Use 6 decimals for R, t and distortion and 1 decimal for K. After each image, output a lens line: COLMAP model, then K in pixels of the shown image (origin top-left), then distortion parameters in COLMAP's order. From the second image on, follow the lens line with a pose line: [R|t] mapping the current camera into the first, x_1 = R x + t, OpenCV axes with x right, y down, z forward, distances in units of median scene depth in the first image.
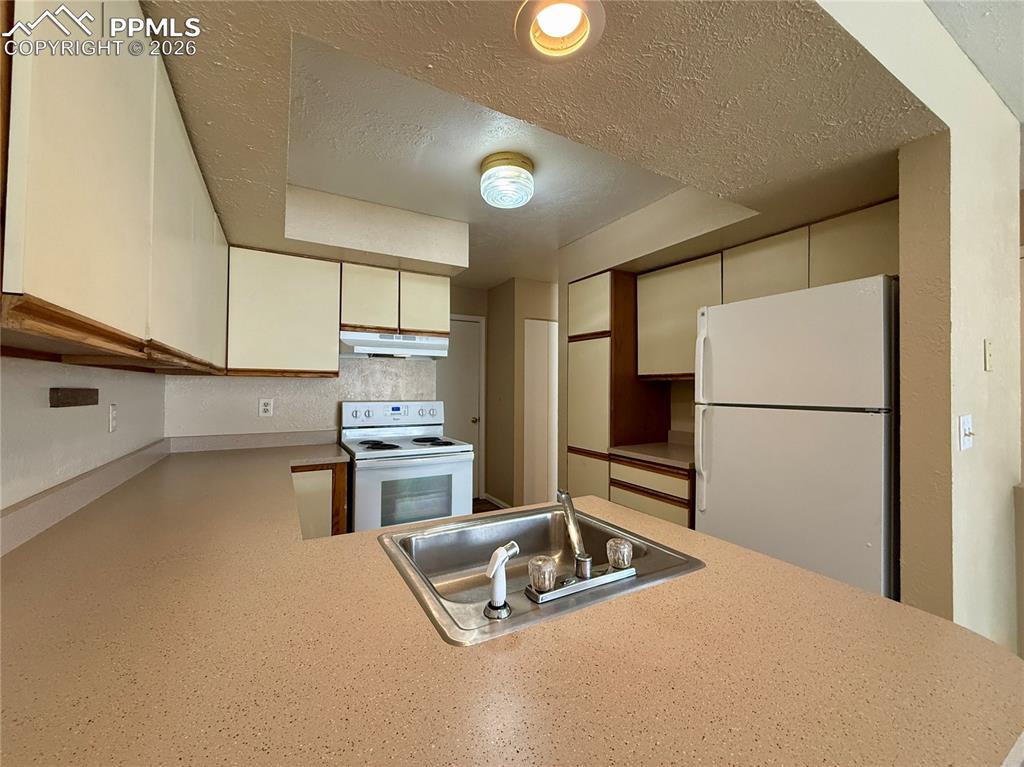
lens RADIAL K [[408.6, 0, 512.6], [0, 408.6, 383.1], [0, 0, 1]] dist [-0.003748, -0.000075]
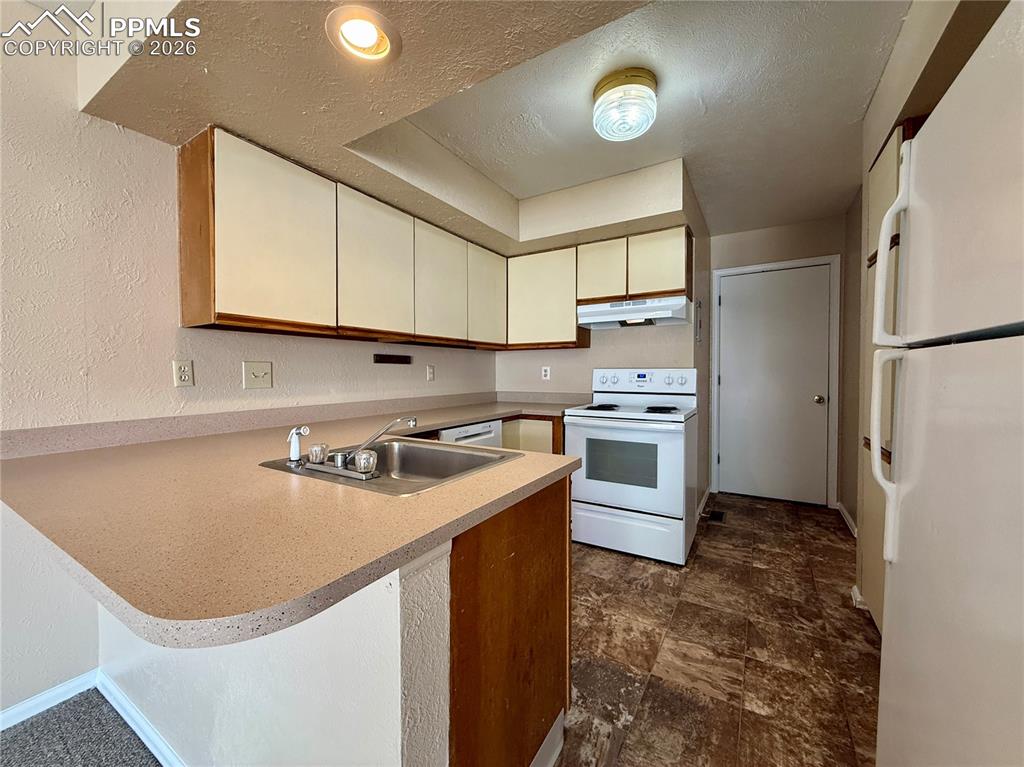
lens RADIAL K [[408.6, 0, 507.3], [0, 408.6, 386.0], [0, 0, 1]] dist [-0.003748, -0.000075]
pose [[0.465115, 0.022619, -0.884961, 0.507679], [0.017241, 0.999252, 0.034602, 0.053784], [0.885082, -0.031352, 0.464378, 0.278140]]
